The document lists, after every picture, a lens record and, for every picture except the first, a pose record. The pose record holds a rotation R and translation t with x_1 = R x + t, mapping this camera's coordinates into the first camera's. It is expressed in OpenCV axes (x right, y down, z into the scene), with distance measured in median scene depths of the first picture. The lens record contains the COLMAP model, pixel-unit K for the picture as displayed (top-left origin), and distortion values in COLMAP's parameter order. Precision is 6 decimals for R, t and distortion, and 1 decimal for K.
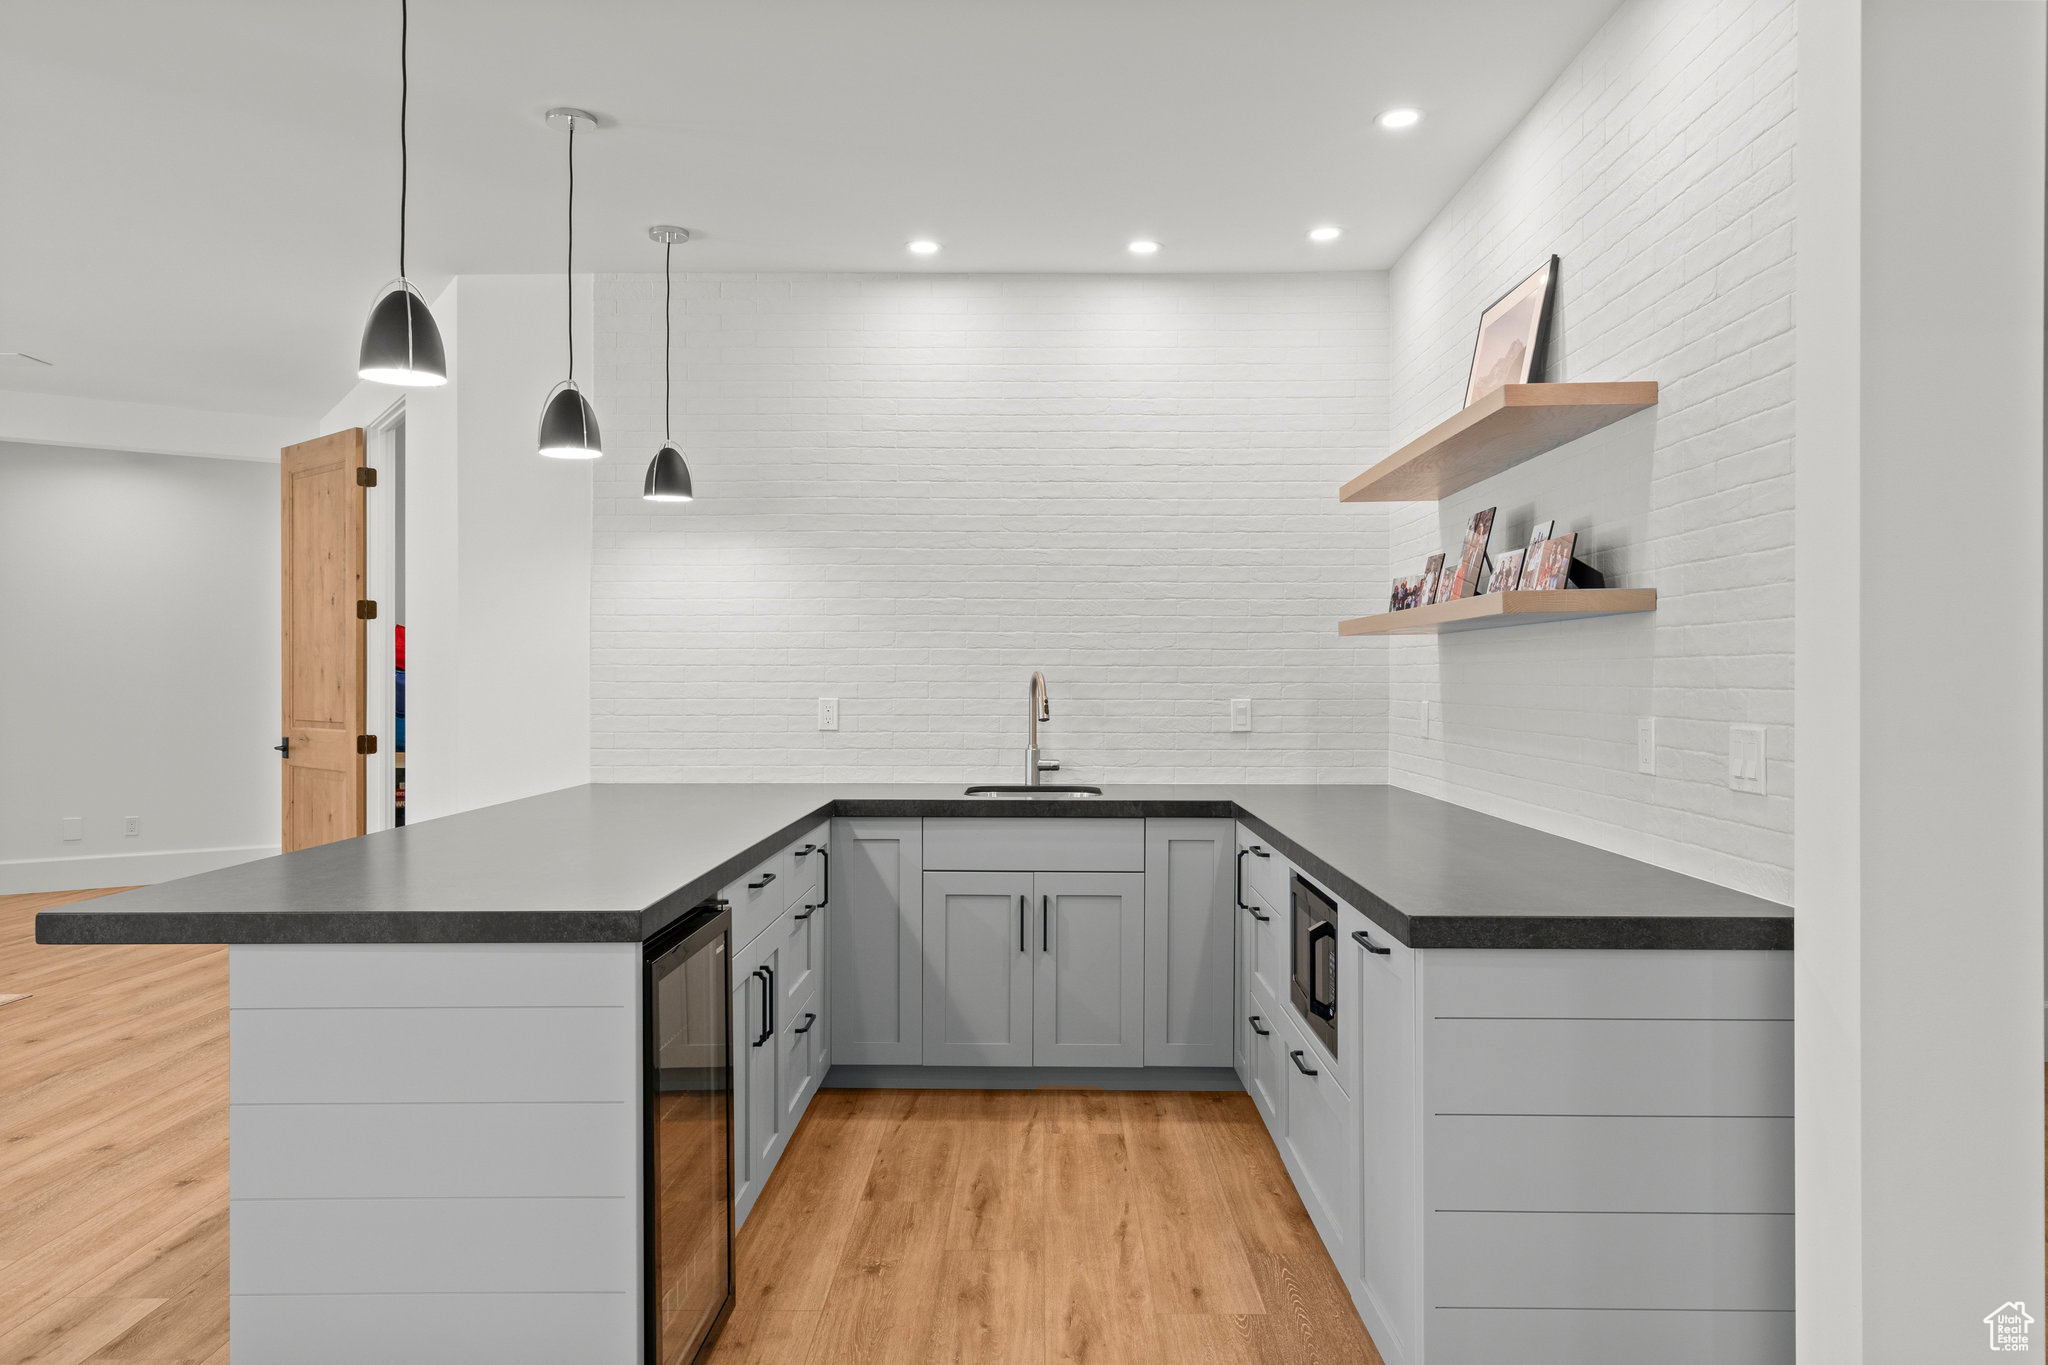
lens RADIAL K [[1377.2, 0, 1020.9], [0, 1377.2, 676.9], [0, 0, 1]] dist [0.008306, 0.001494]
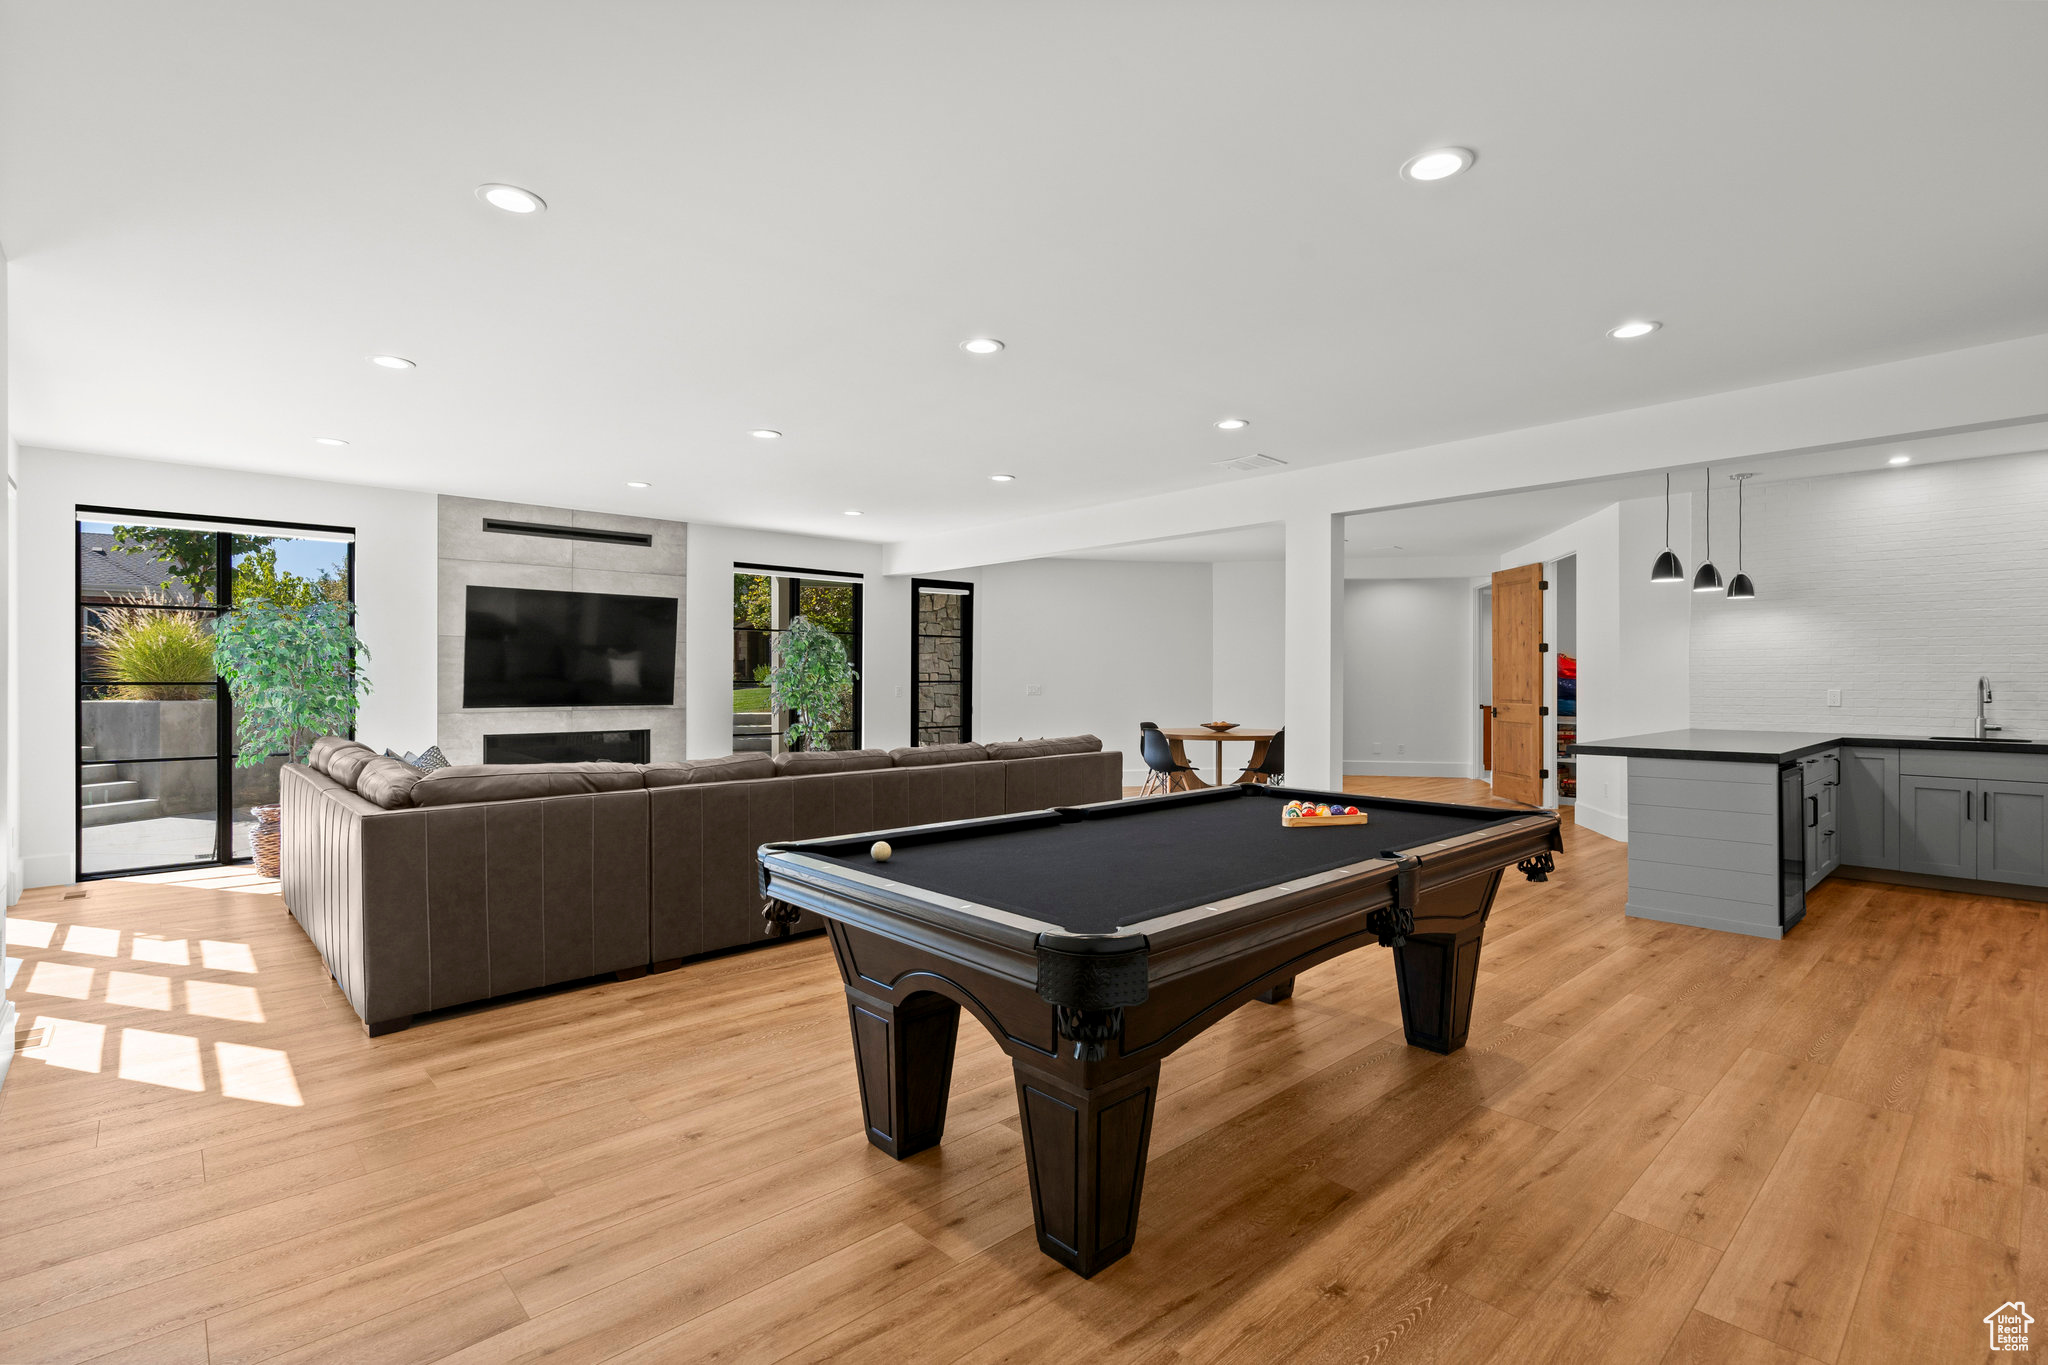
lens RADIAL K [[948.2, 0, 1017.9], [0, 948.2, 680.6], [0, 0, 1]] dist [-0.001917, 0.000319]
pose [[0.683898, -0.000868, -0.729577, 0.056320], [0.002145, 0.999997, 0.000821, -0.001529], [0.729575, -0.002127, 0.683898, -0.869167]]
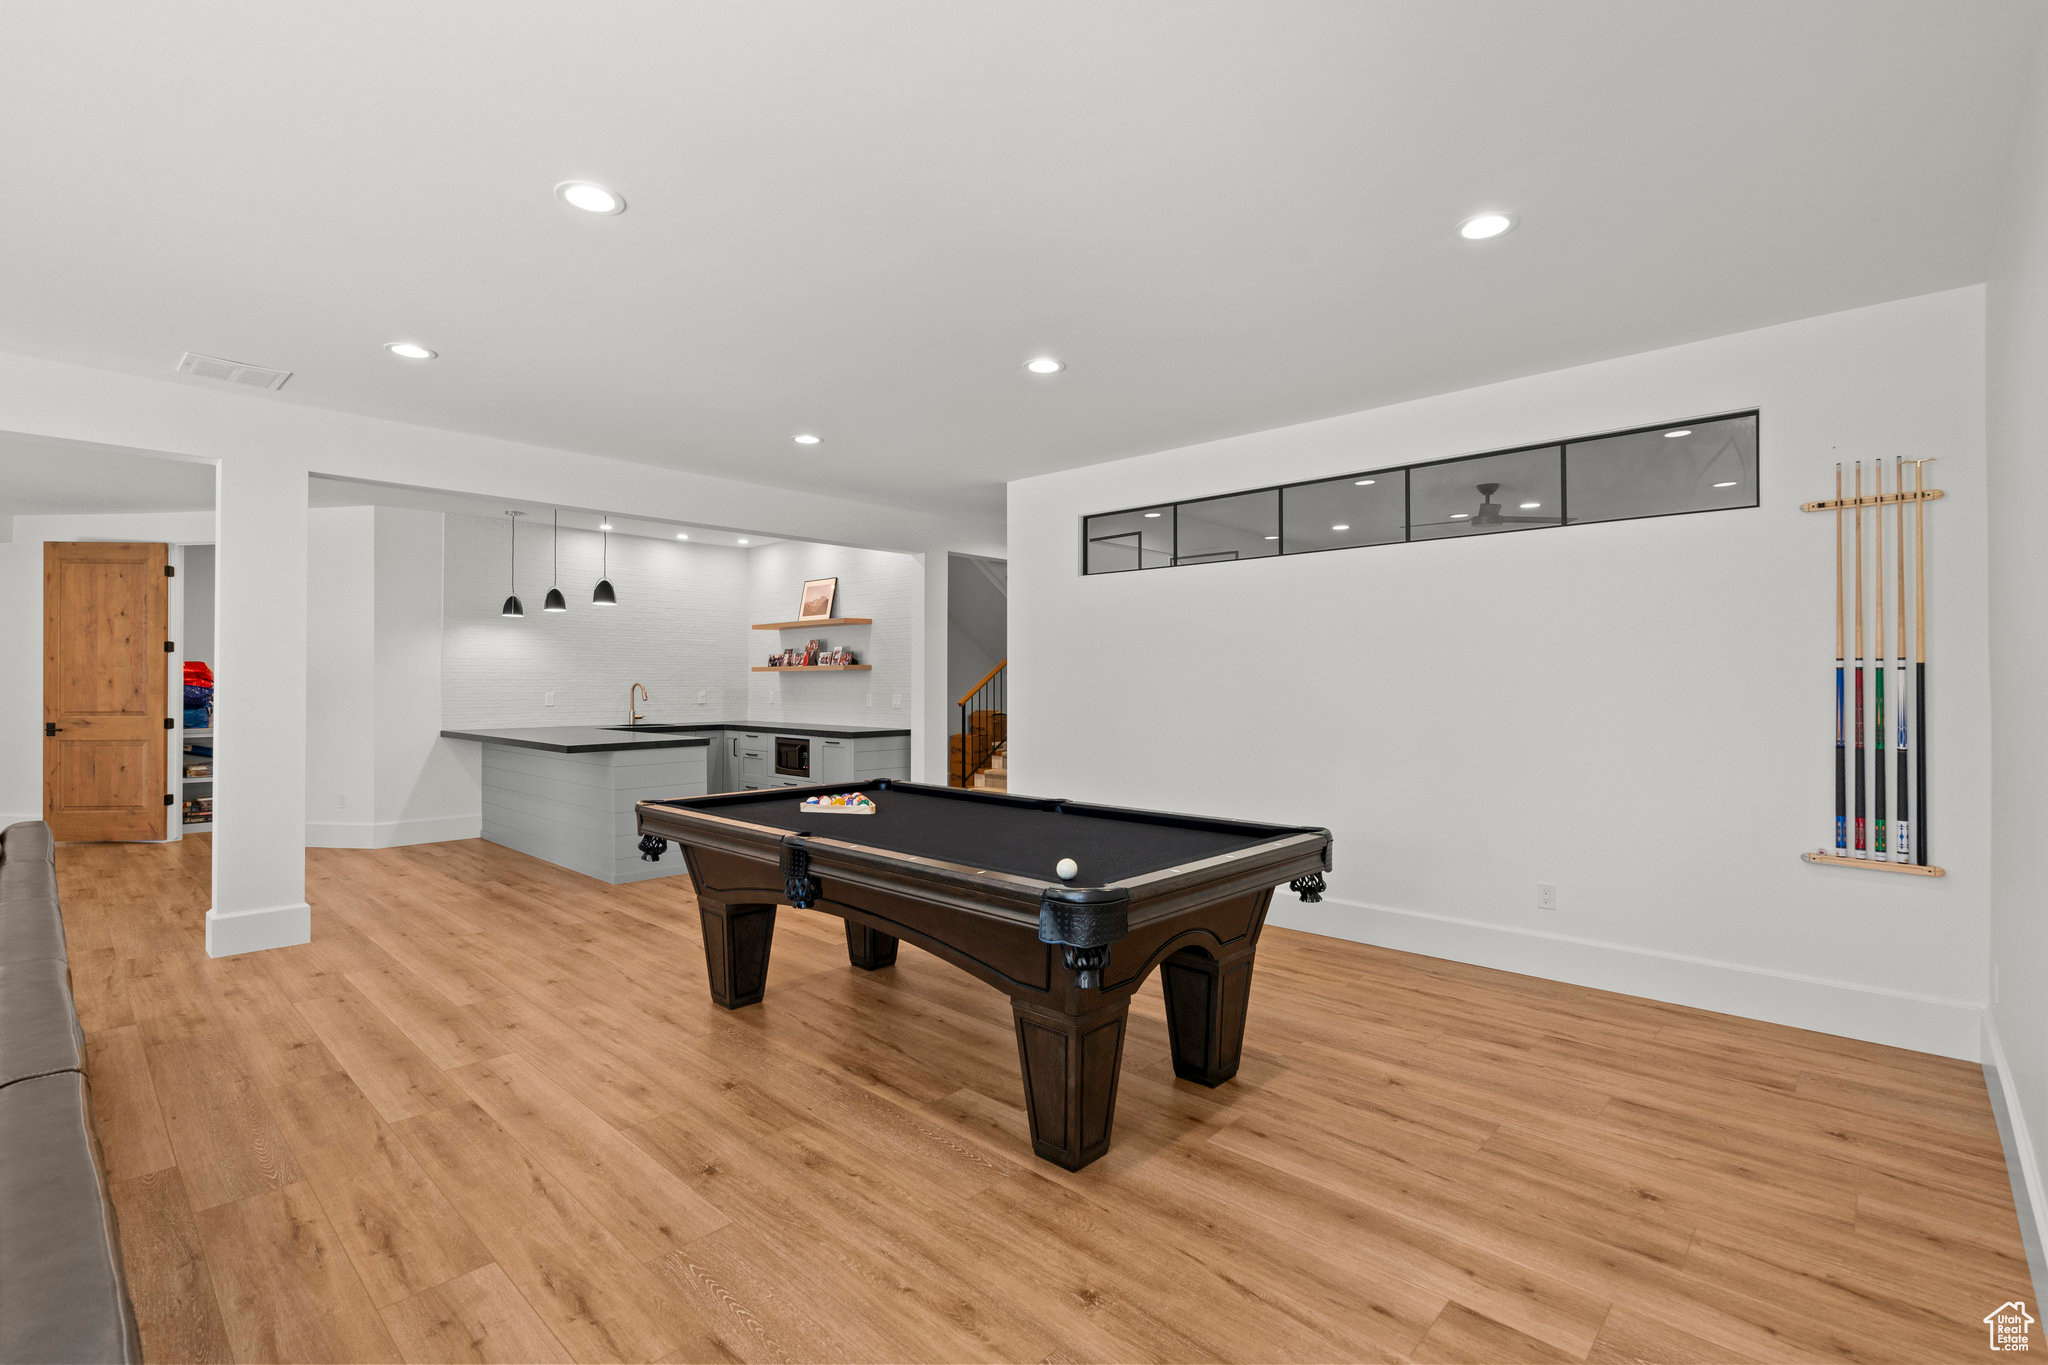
lens RADIAL K [[934.9, 0, 1028.8], [0, 934.9, 682.5], [0, 0, 1]] dist [-0.002900, -0.000033]
pose [[0.672807, -0.001029, 0.739817, -0.902696], [0.000074, 0.999999, 0.001324, -0.007363], [-0.739818, -0.000836, 0.672807, -0.888688]]
